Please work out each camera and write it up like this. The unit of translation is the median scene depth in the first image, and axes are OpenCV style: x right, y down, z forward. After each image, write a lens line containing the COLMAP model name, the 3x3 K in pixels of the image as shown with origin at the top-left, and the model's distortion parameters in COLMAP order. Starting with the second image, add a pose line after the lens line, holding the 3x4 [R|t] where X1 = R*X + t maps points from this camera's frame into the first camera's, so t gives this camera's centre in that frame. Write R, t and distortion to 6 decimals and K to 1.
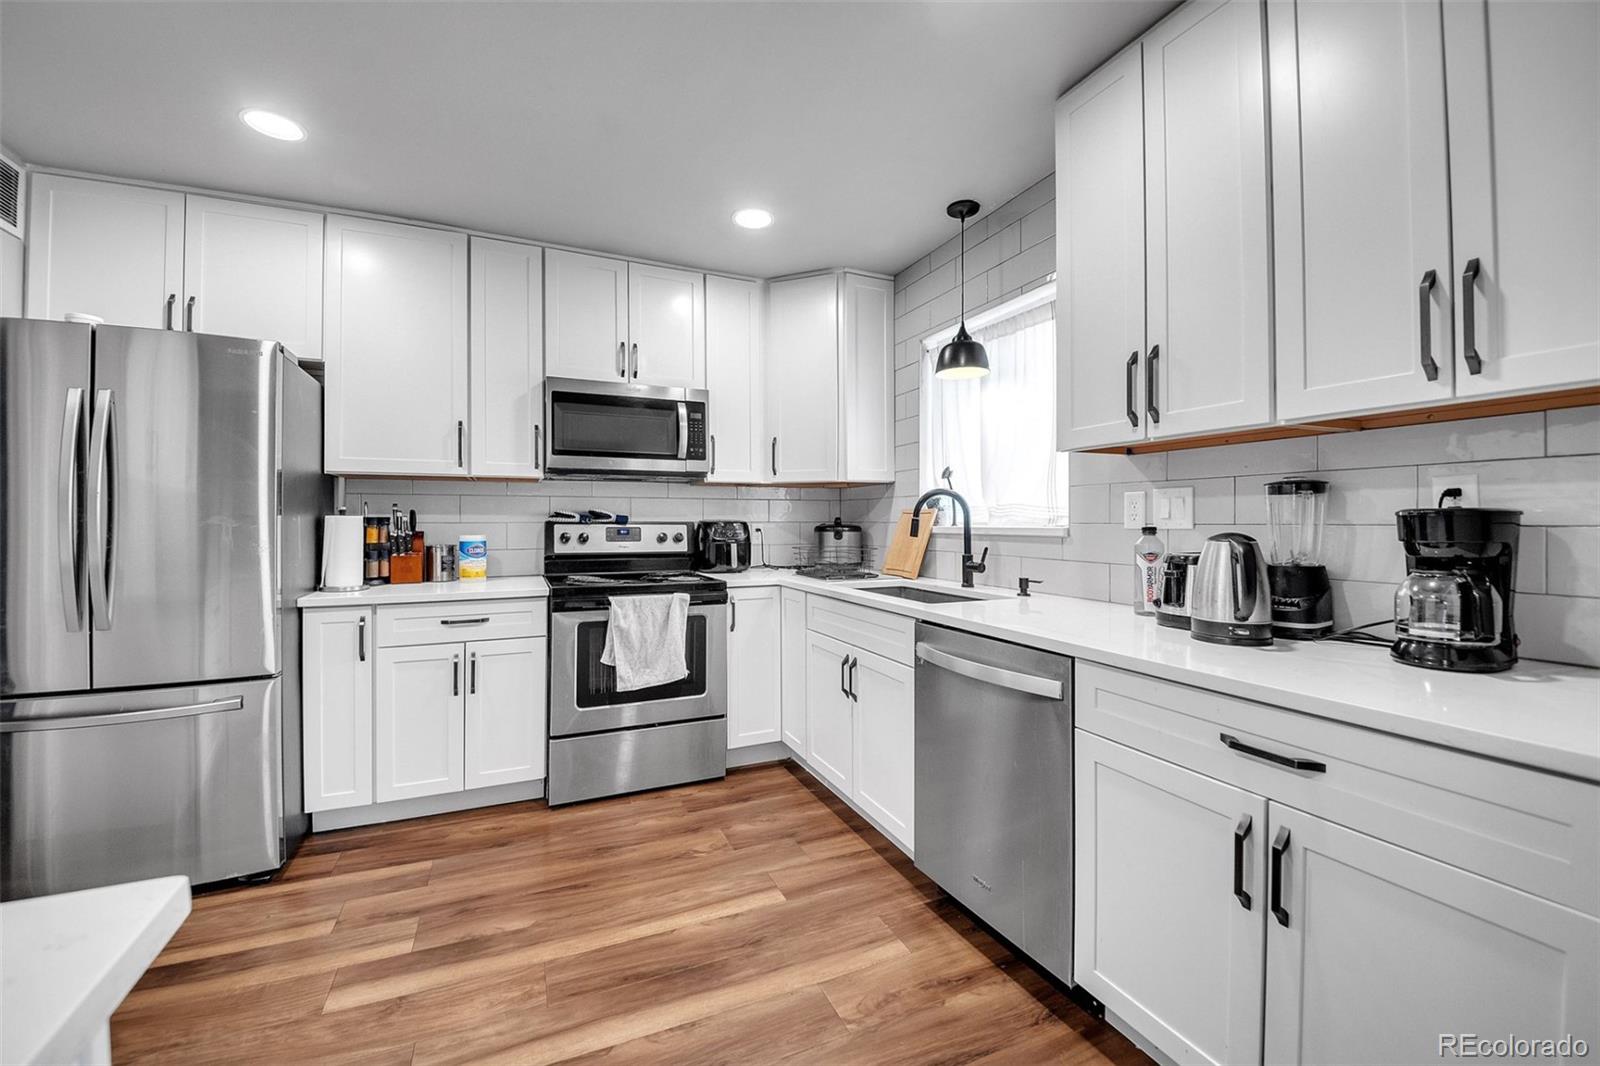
lens RADIAL K [[707.1, 0, 762.6], [0, 707.1, 518.2], [0, 0, 1]] dist [0.015871, -0.014258]
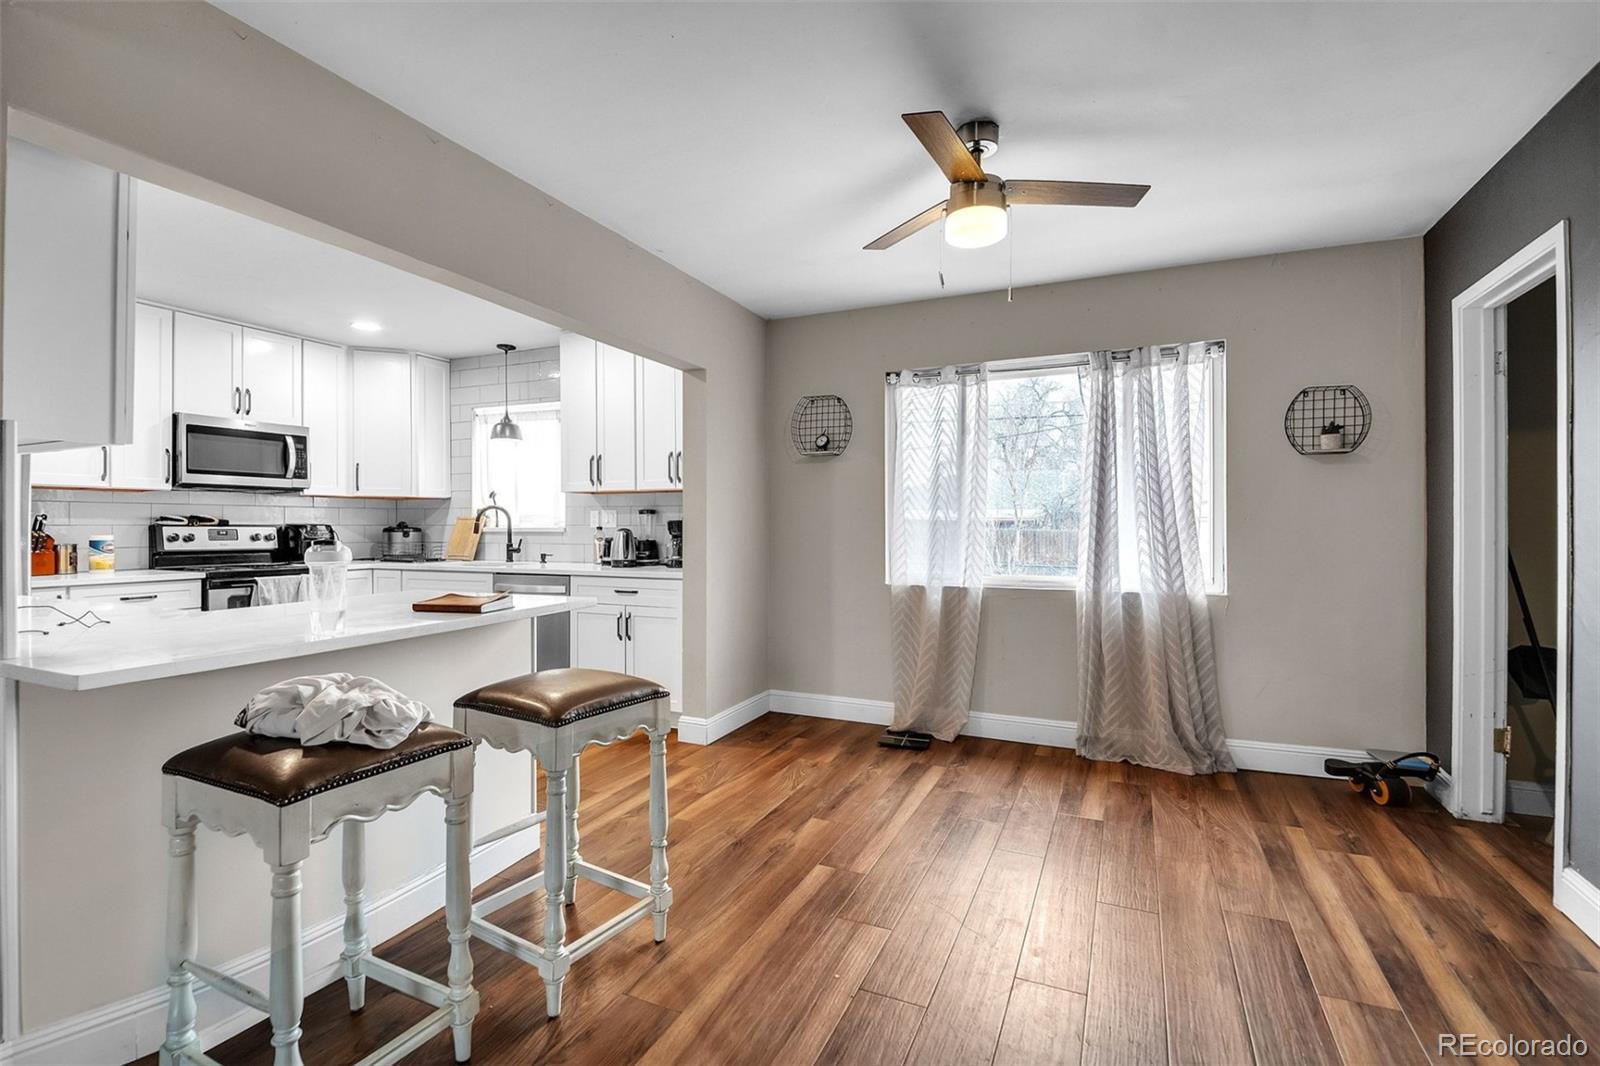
lens RADIAL K [[727.0, 0, 800.0], [0, 727.0, 533.0], [0, 0, 1]] dist [-0.000689, -0.016890]
pose [[0.741667, -0.006402, 0.670738, -0.339408], [-0.003361, 0.999906, 0.013260, -0.000597], [-0.670760, -0.012089, 0.741576, -0.723548]]
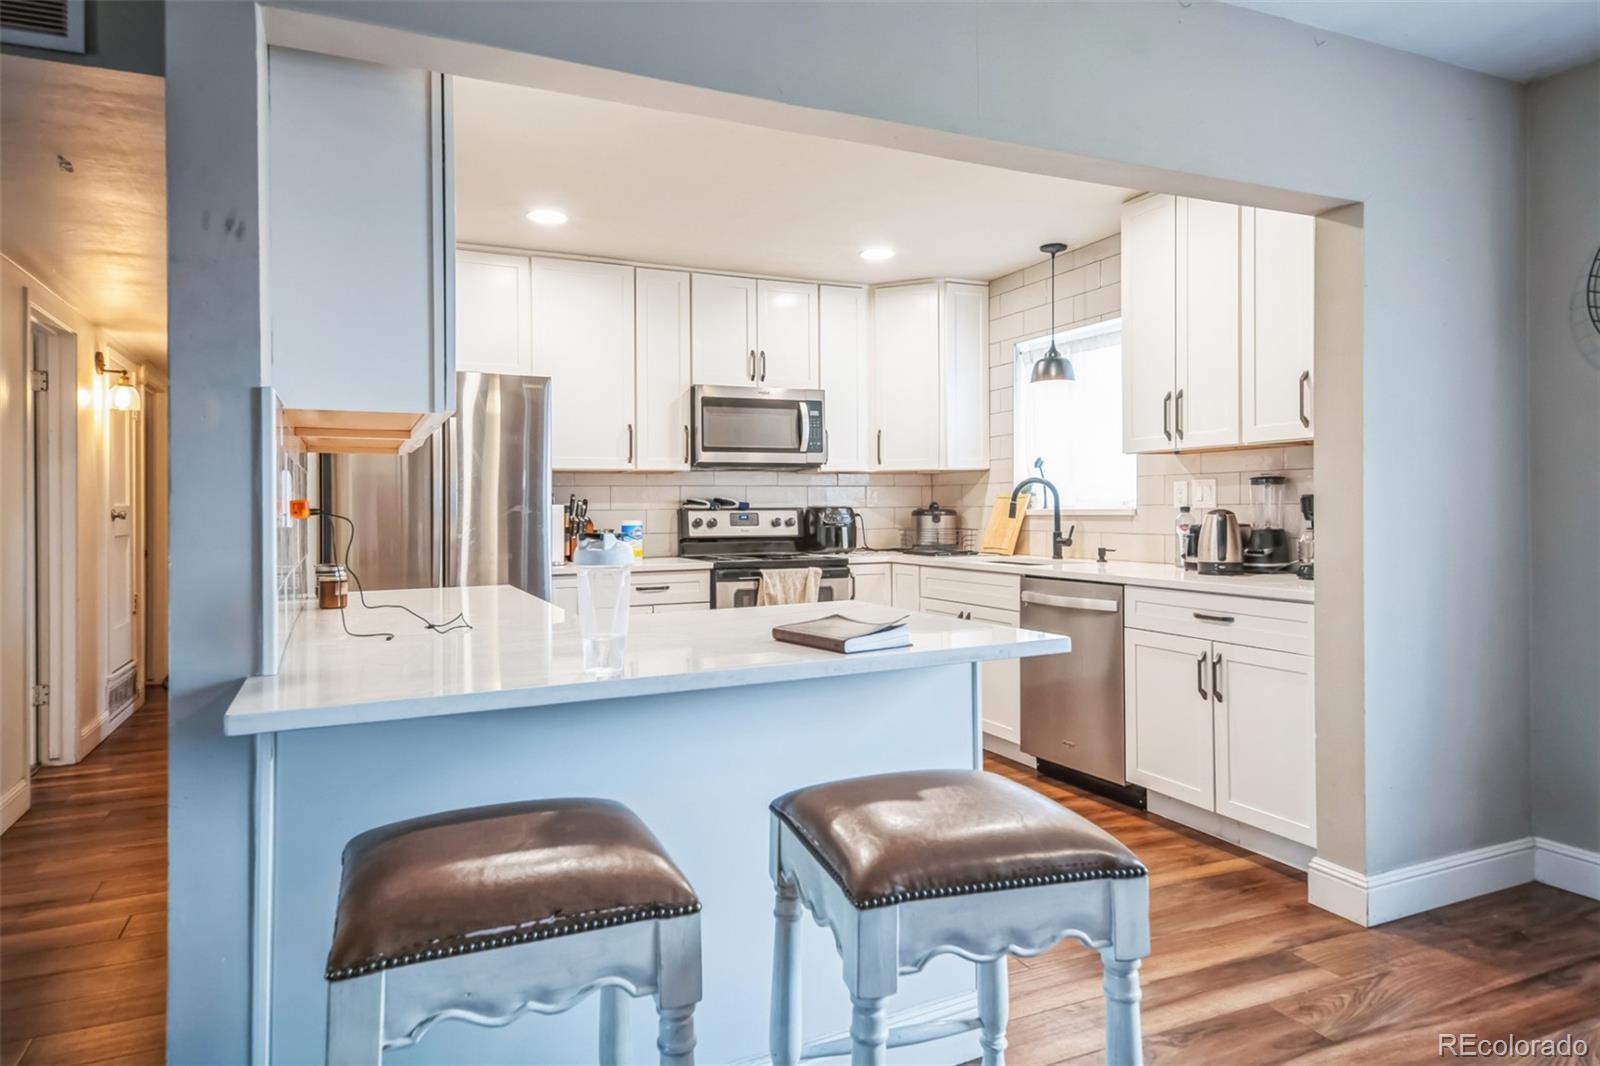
lens RADIAL K [[971.0, 0, 766.1], [0, 971.0, 518.0], [0, 0, 1]] dist [0.067876, -0.048341]
pose [[0.999953, -0.009044, -0.003573, -0.180160], [0.009093, 0.999861, 0.013951, -0.000420], [0.003446, -0.013983, 0.999896, -0.597309]]
